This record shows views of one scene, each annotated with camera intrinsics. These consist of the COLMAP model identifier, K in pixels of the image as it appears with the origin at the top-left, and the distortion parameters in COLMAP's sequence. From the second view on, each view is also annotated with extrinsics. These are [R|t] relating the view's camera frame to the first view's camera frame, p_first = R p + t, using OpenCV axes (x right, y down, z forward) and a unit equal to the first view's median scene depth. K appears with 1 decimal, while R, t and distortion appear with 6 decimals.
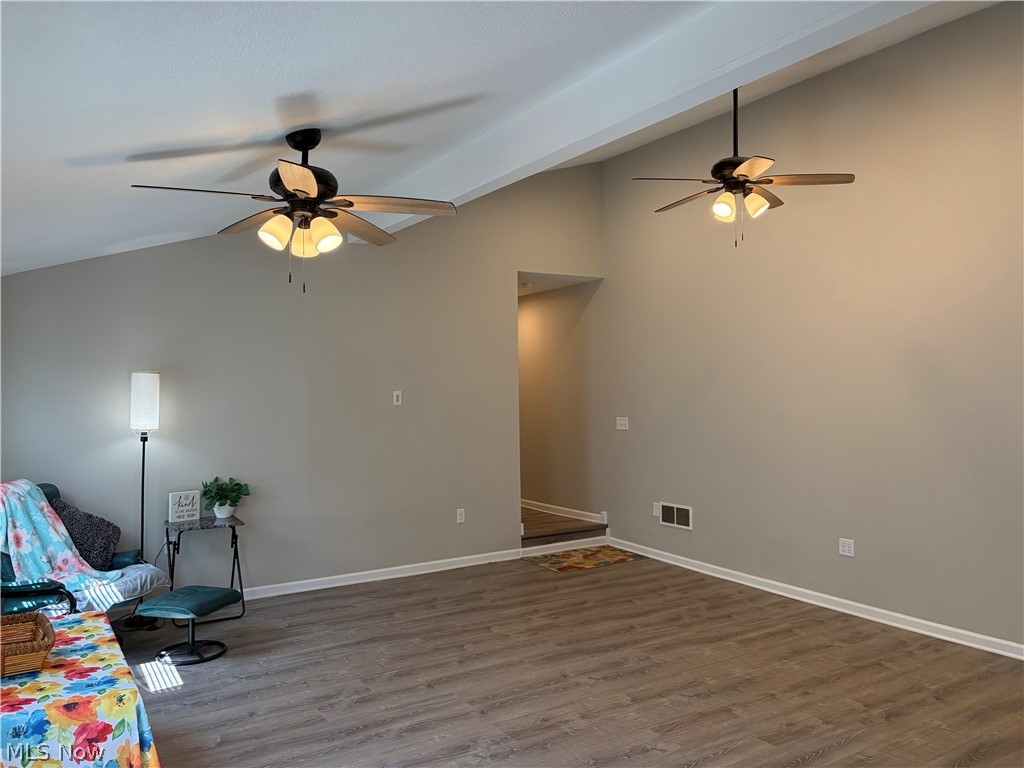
lens RADIAL K [[786.3, 0, 516.9], [0, 786.3, 389.2], [0, 0, 1]] dist [0.045333, -0.032089]
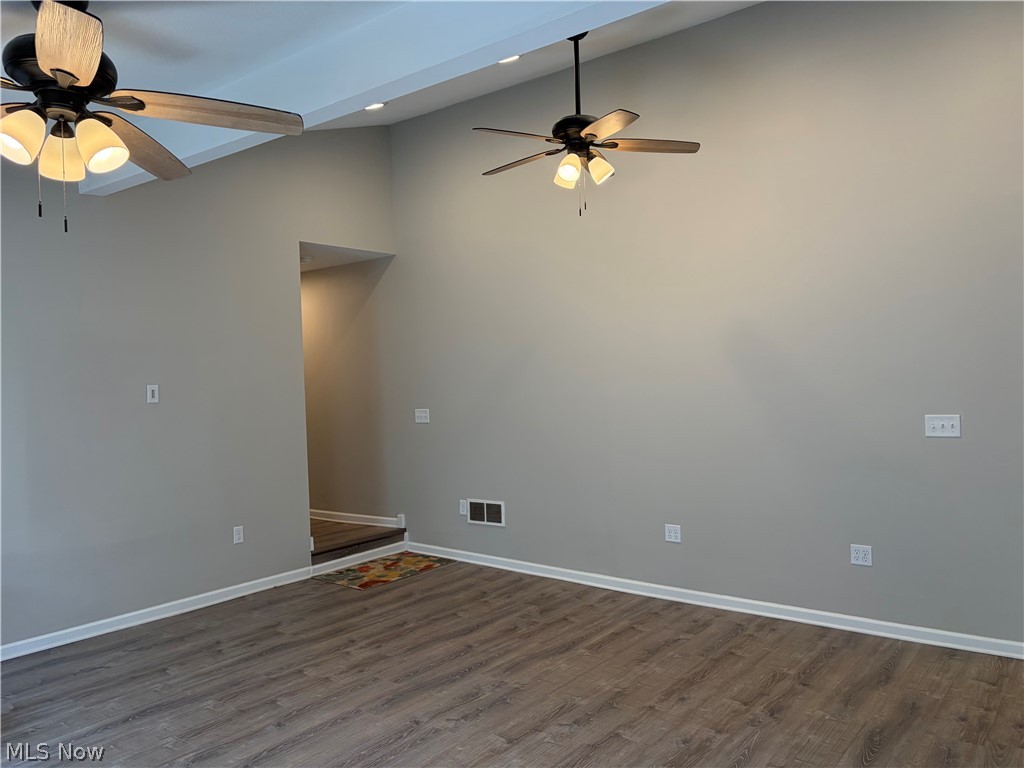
lens RADIAL K [[786.3, 0, 516.9], [0, 786.3, 389.2], [0, 0, 1]] dist [0.045333, -0.032089]
pose [[0.942940, -0.024178, 0.332082, -0.094651], [0.021602, 0.999701, 0.011449, 0.007126], [-0.332260, -0.003622, 0.943181, 0.165446]]
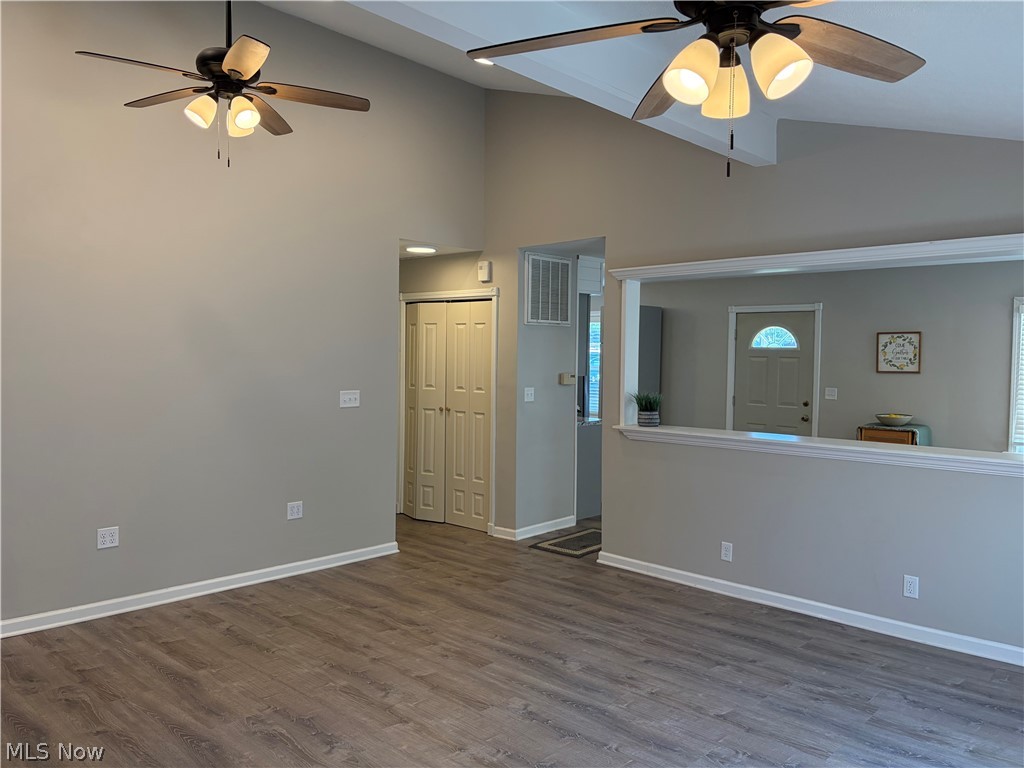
lens RADIAL K [[777.6, 0, 512.8], [0, 777.6, 368.1], [0, 0, 1]] dist [0.006588, -0.002073]
pose [[-0.247135, -0.007418, 0.968953, -0.546068], [-0.012742, 0.999909, 0.004405, 0.013209], [-0.968897, -0.011258, -0.247207, 0.892376]]
